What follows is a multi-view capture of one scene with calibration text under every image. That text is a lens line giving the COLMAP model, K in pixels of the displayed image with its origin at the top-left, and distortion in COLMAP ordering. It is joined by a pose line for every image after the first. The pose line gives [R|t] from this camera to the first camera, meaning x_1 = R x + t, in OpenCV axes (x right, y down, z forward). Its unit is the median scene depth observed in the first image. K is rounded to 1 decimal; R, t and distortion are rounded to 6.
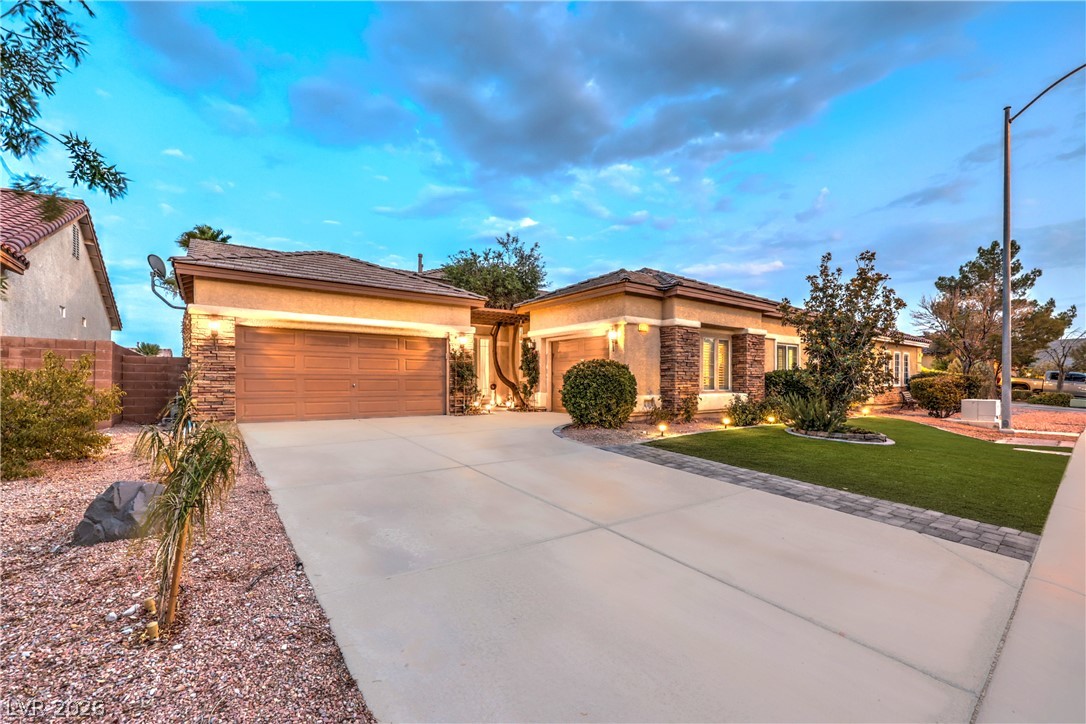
lens RADIAL K [[445.7, 0, 551.6], [0, 445.7, 382.6], [0, 0, 1]] dist [-0.000509, 0.000037]
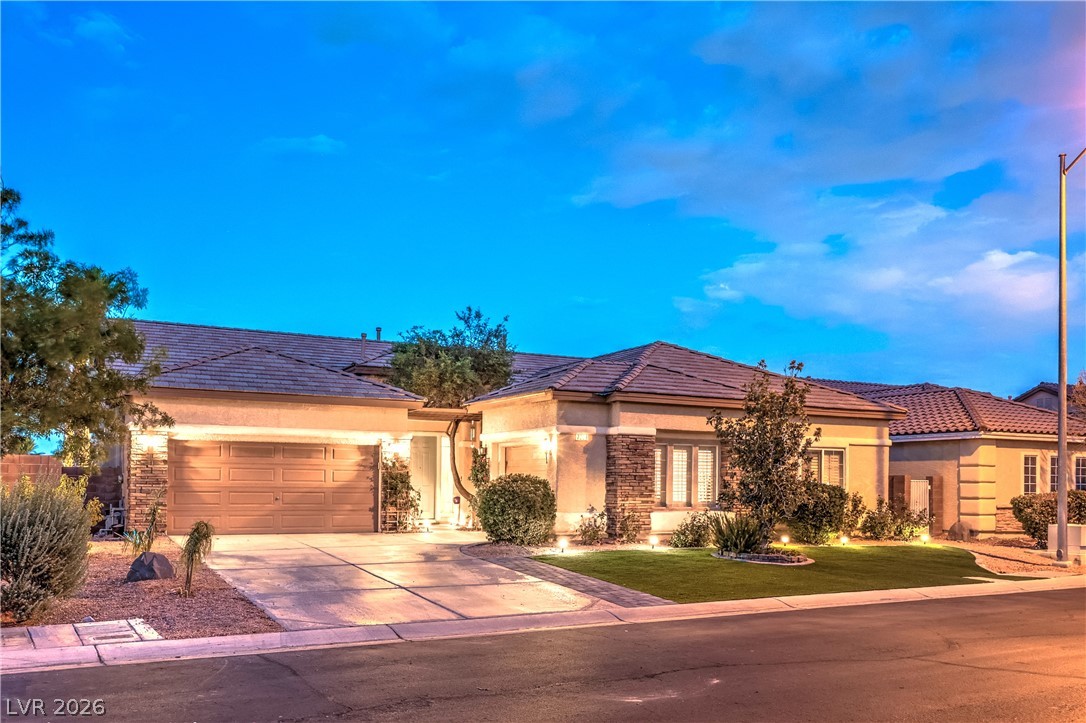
lens RADIAL K [[900.4, 0, 541.5], [0, 900.4, 456.8], [0, 0, 1]] dist [0.033346, 0.001350]
pose [[0.987728, 0.002077, -0.156173, 0.386395], [-0.007606, 0.999365, -0.034816, -0.018398], [0.156002, 0.035576, 0.987116, -0.762943]]
